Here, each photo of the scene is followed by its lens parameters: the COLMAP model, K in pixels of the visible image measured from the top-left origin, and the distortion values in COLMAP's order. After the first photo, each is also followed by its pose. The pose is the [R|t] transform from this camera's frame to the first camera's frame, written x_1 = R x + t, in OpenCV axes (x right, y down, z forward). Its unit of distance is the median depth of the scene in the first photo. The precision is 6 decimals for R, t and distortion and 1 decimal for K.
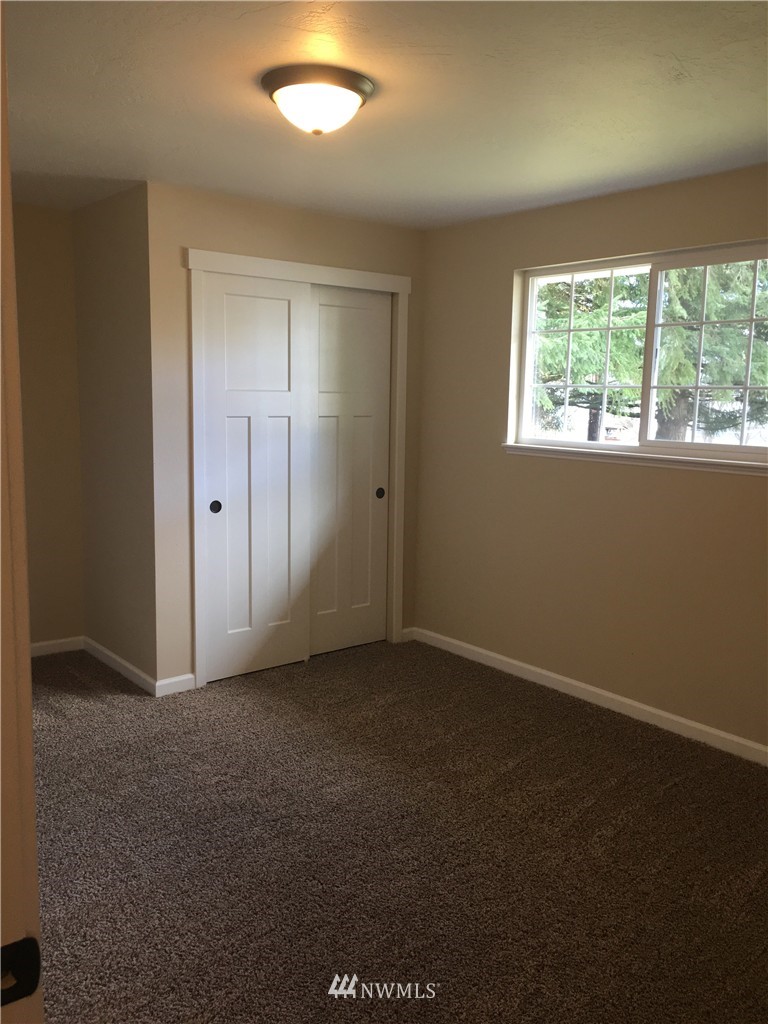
lens RADIAL K [[862.9, 0, 384.0], [0, 862.9, 512.0], [0, 0, 1]] dist [0.090101, -0.108118]
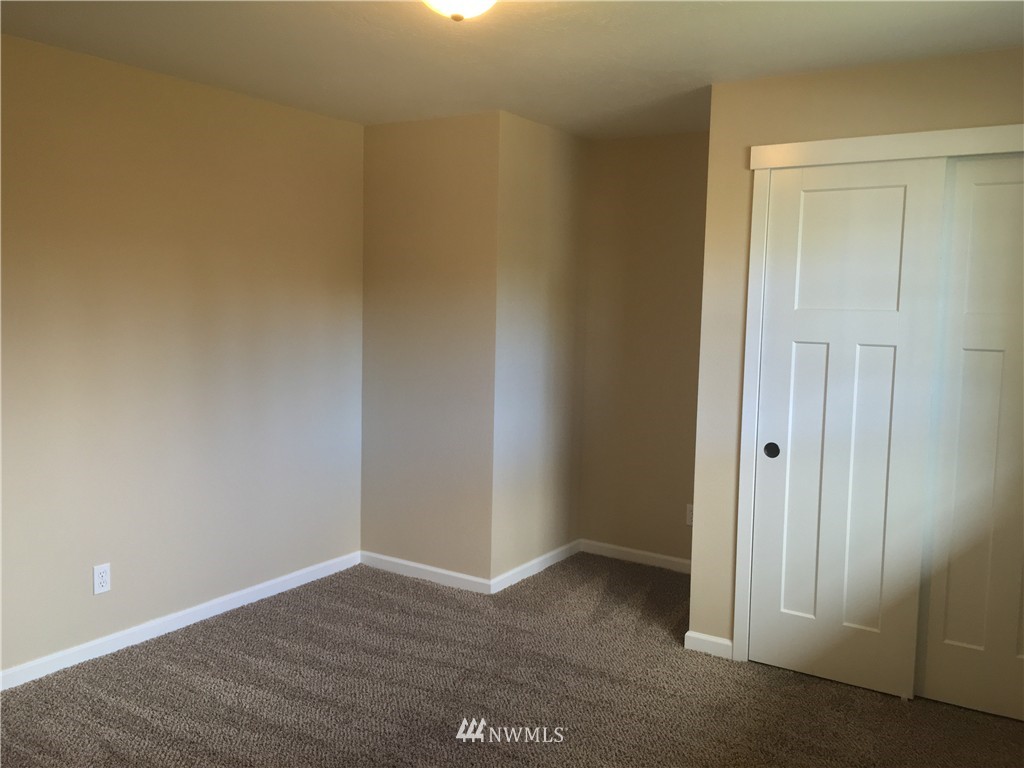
lens RADIAL K [[862.9, 0, 512.0], [0, 862.9, 384.0], [0, 0, 1]] dist [0.090101, -0.108118]
pose [[0.305175, 0.076633, -0.949208, 0.505000], [-0.147912, 0.988475, 0.032248, -0.057864], [0.940739, 0.130558, 0.312993, 0.498799]]
